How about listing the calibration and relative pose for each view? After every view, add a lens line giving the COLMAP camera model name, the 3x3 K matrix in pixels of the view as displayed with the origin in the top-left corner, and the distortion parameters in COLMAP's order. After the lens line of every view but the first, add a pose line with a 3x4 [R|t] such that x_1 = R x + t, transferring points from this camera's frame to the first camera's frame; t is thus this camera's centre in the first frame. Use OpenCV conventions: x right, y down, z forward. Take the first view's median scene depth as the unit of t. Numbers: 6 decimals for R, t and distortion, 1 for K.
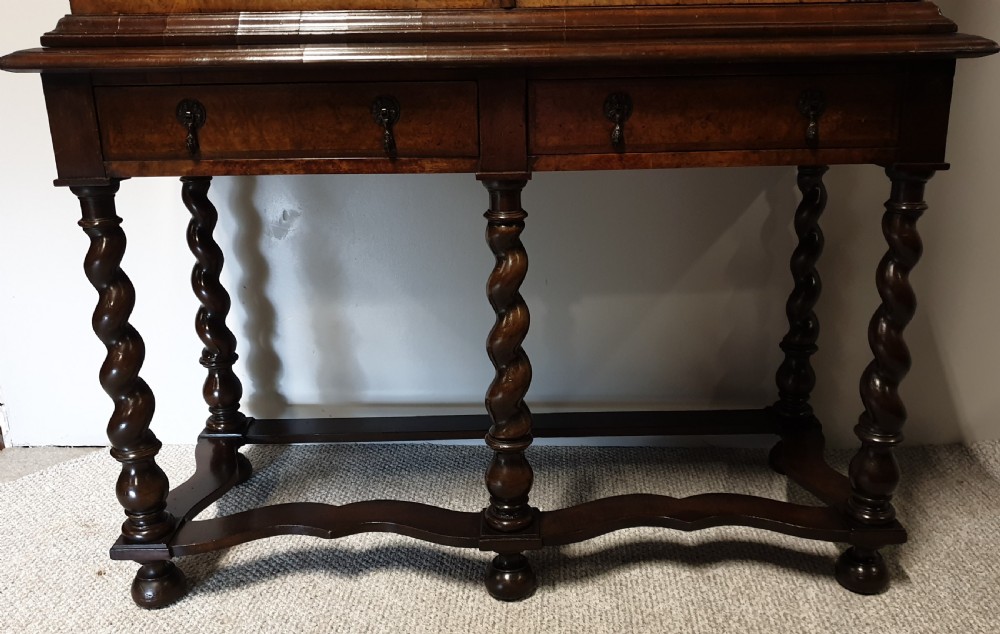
lens RADIAL K [[796.0, 0, 529.4], [0, 796.0, 321.7], [0, 0, 1]] dist [0.000355, 0.003691]
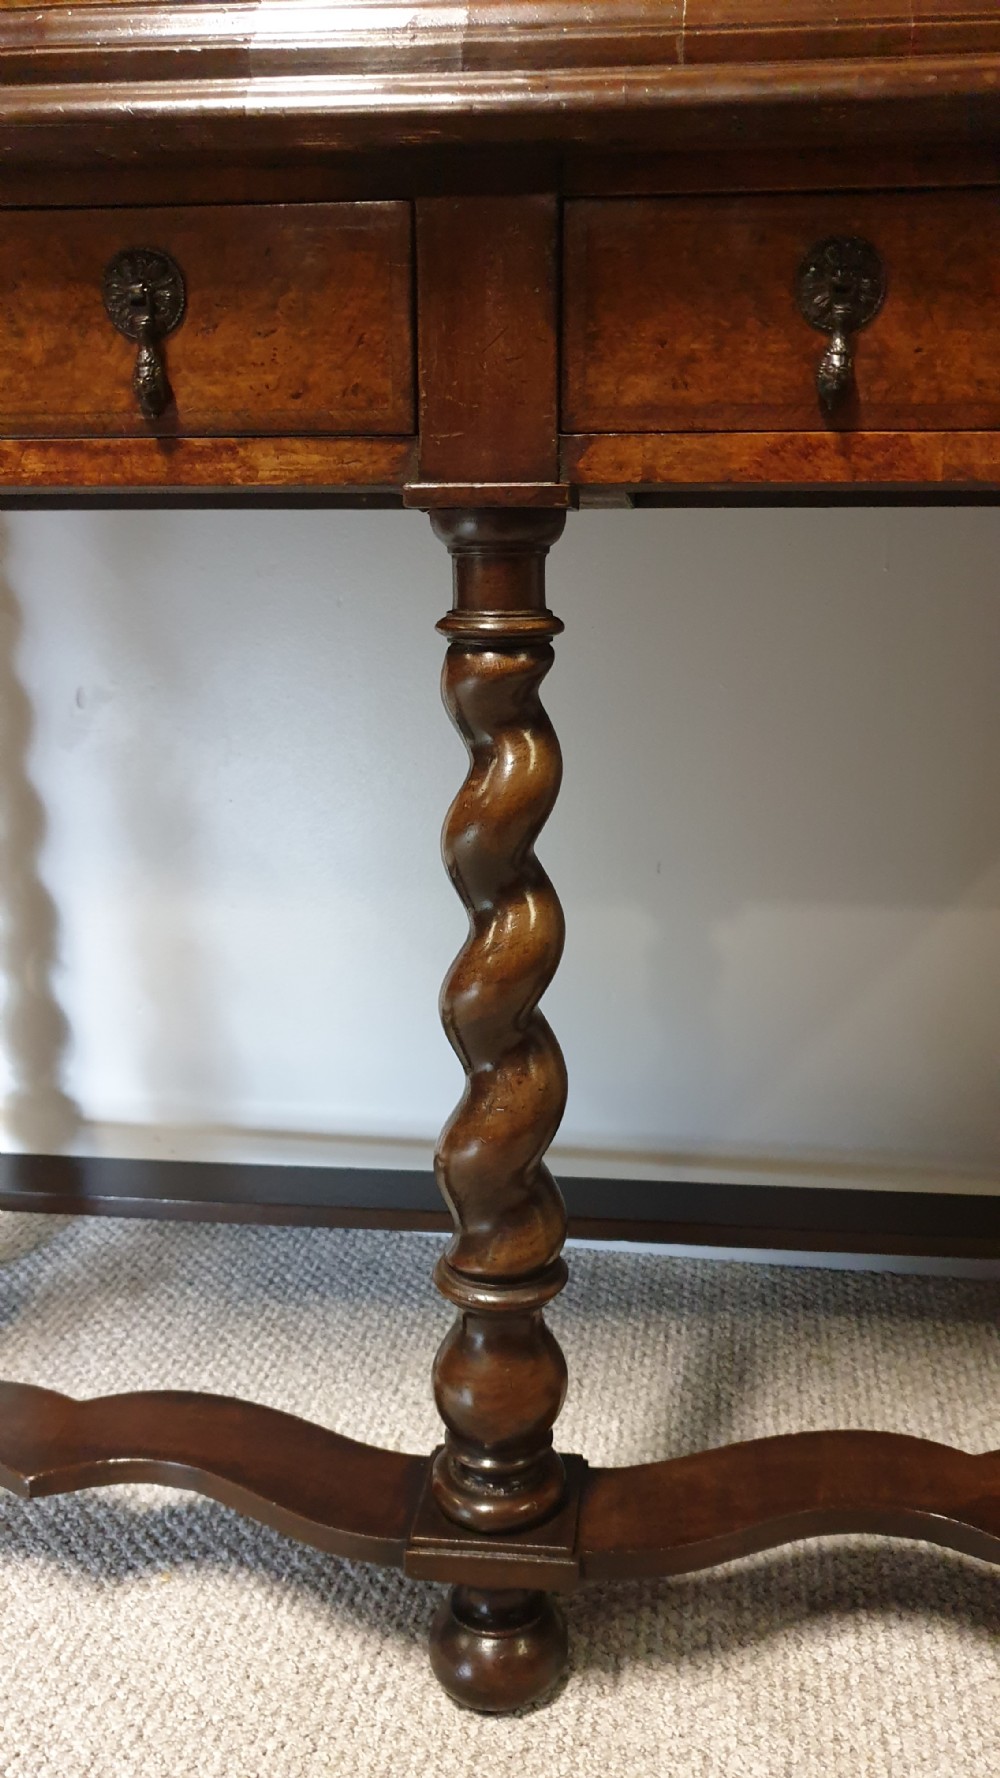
lens RADIAL K [[1310.5, 0, 576.7], [0, 1310.5, 929.9], [0, 0, 1]] dist [-0.001398, 0.004721]
pose [[0.994840, 0.043794, -0.091518, 0.055441], [-0.047370, 0.998182, -0.037267, 0.014934], [0.089719, 0.041409, 0.995106, 0.404929]]
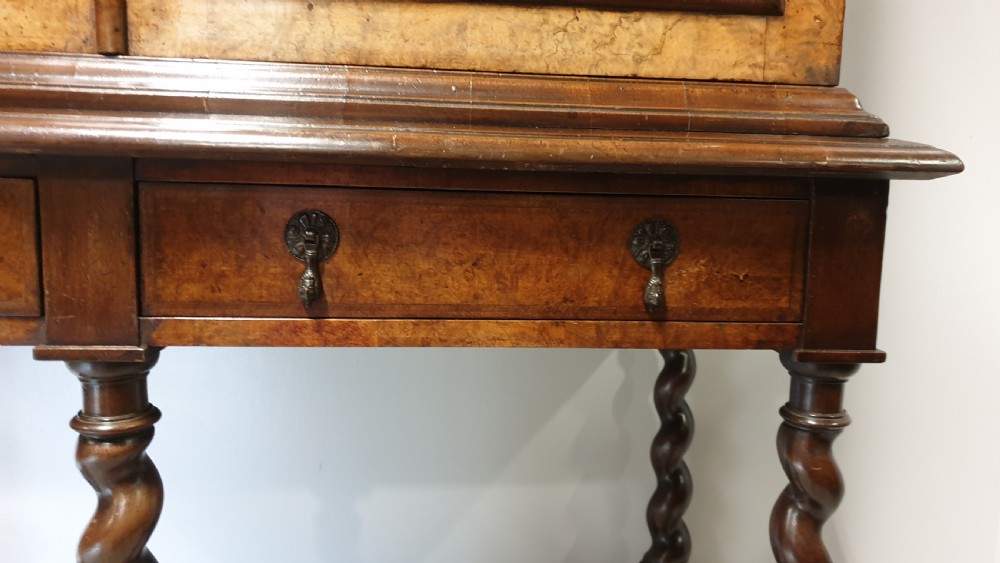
lens RADIAL K [[721.5, 0, 517.6], [0, 721.5, 318.2], [0, 0, 1]] dist [0.070160, -0.102093]
pose [[0.995678, 0.029955, 0.087904, 0.181393], [-0.017321, 0.989842, -0.141114, -0.124756], [-0.091238, 0.138981, 0.986083, 0.427328]]
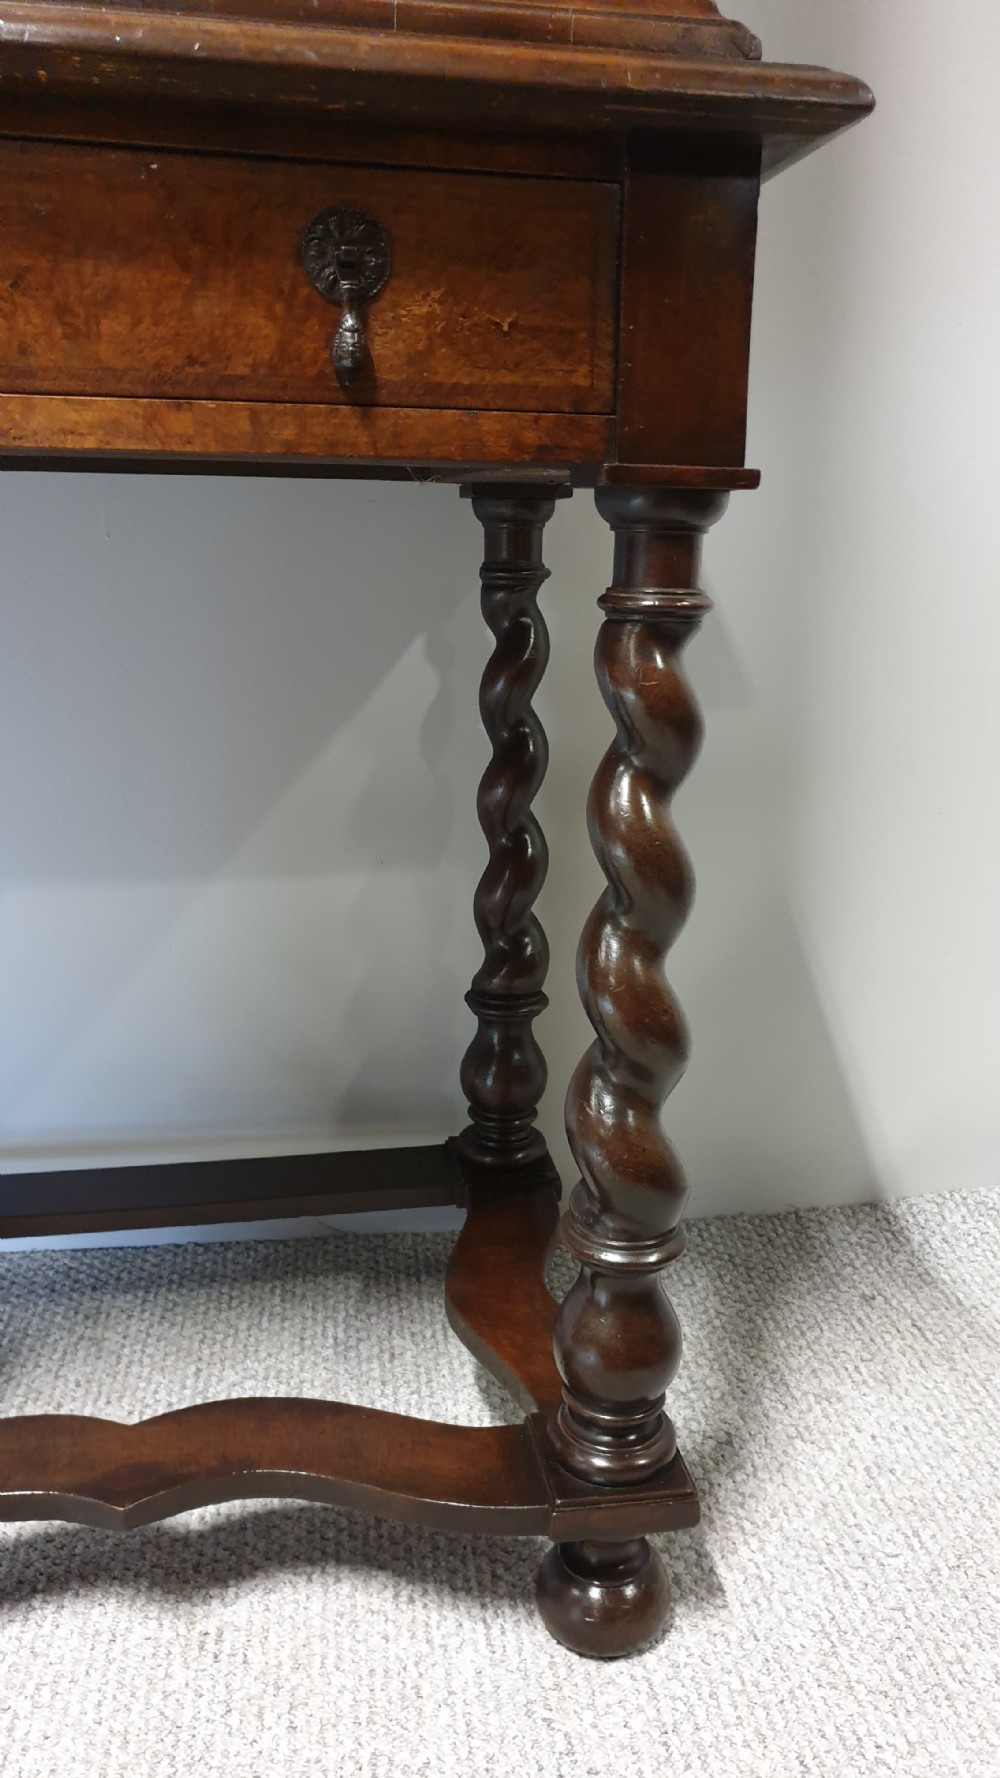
lens RADIAL K [[1292.0, 0, 497.1], [0, 1292.0, 935.7], [0, 0, 1]] dist [0.000707, 0.001442]
pose [[0.985811, -0.010906, 0.167503, 0.278512], [0.013722, 0.999783, -0.015660, 0.009461], [-0.167295, 0.017737, 0.985747, 0.408425]]
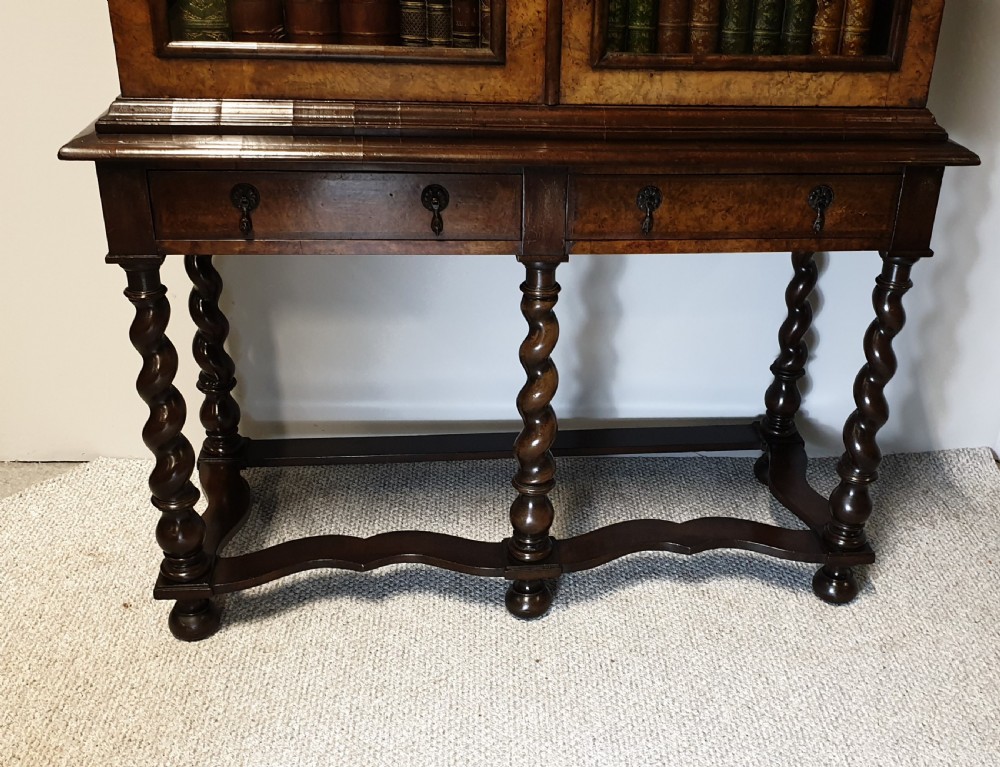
lens RADIAL K [[969.8, 0, 574.4], [0, 969.8, 369.0], [0, 0, 1]] dist [0.130058, -0.323238]
pose [[0.991187, -0.000090, 0.132471, -0.144531], [-0.021043, 0.987196, 0.158118, -0.214193], [-0.130789, -0.159512, 0.978494, -0.287861]]
